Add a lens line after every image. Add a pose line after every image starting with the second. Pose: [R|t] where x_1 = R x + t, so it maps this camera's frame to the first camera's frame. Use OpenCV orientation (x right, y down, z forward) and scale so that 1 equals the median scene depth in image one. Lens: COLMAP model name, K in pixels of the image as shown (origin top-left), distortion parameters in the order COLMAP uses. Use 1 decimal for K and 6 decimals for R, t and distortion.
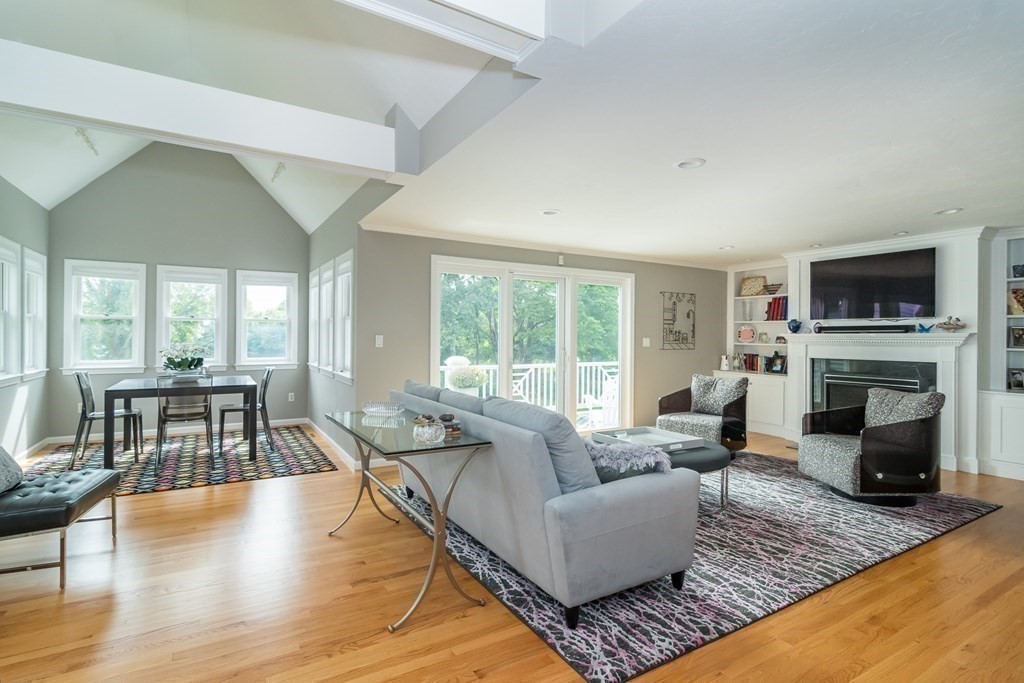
lens RADIAL K [[509.0, 0, 513.1], [0, 509.0, 338.0], [0, 0, 1]] dist [-0.005297, -0.000611]
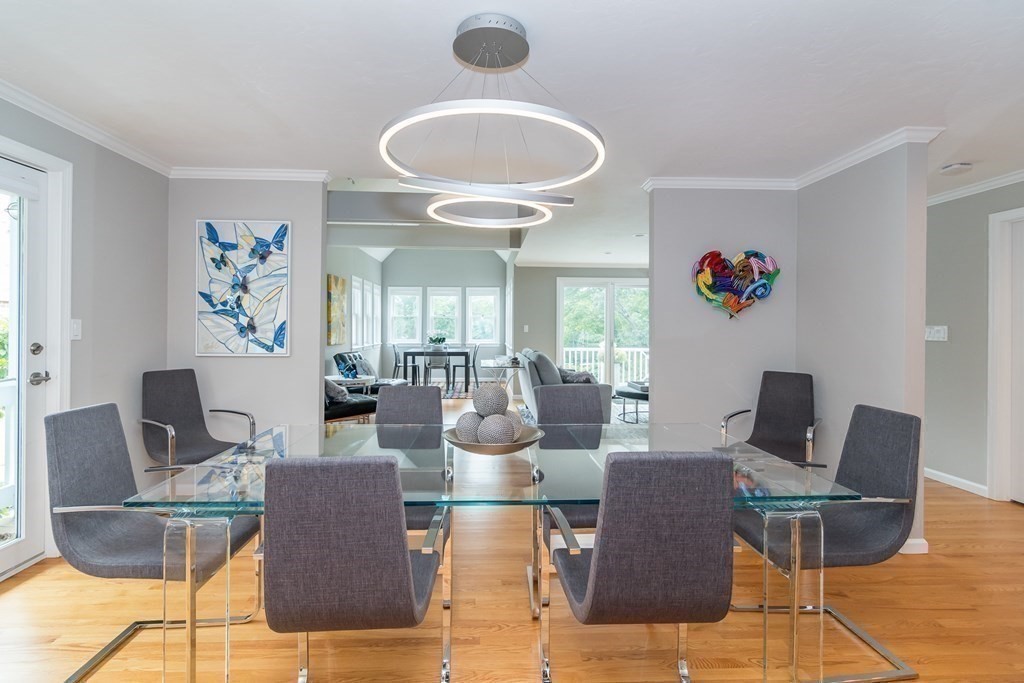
lens RADIAL K [[509.0, 0, 505.3], [0, 509.0, 332.3], [0, 0, 1]] dist [-0.005297, -0.000611]
pose [[0.883509, 0.002749, -0.468406, 0.473353], [0.000397, 0.999978, 0.006618, 0.006851], [0.468414, -0.006033, 0.883489, -0.569317]]
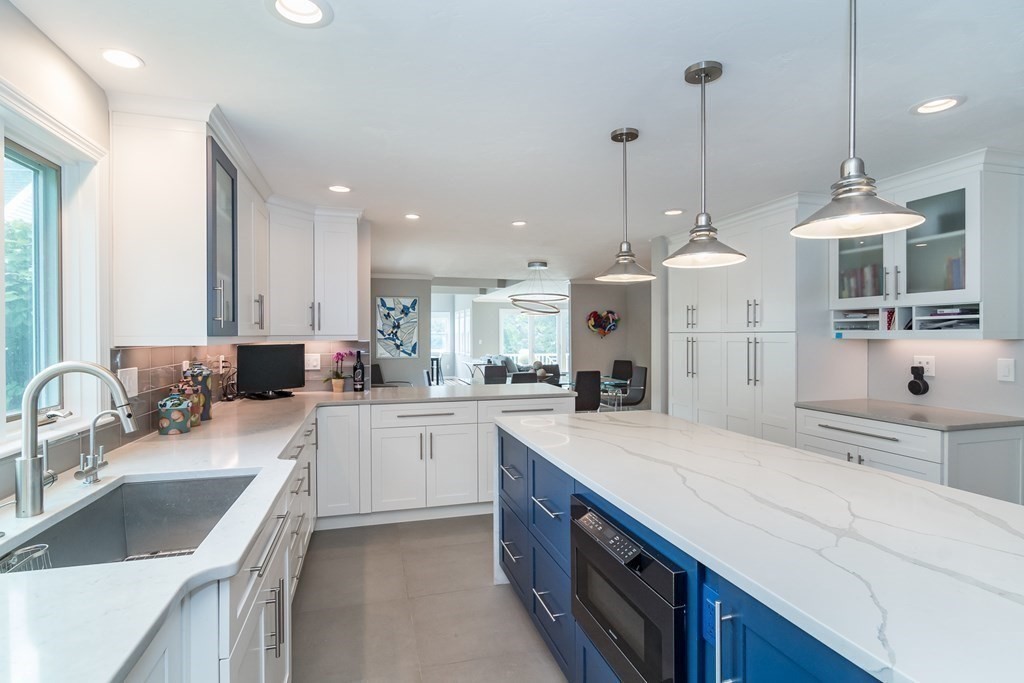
lens RADIAL K [[513.4, 0, 514.2], [0, 513.4, 340.5], [0, 0, 1]] dist [-0.011210, 0.000253]
pose [[0.967336, -0.008711, -0.253349, 0.568224], [0.010295, 0.999935, 0.004927, -0.012577], [0.253289, -0.007374, 0.967362, -1.501972]]
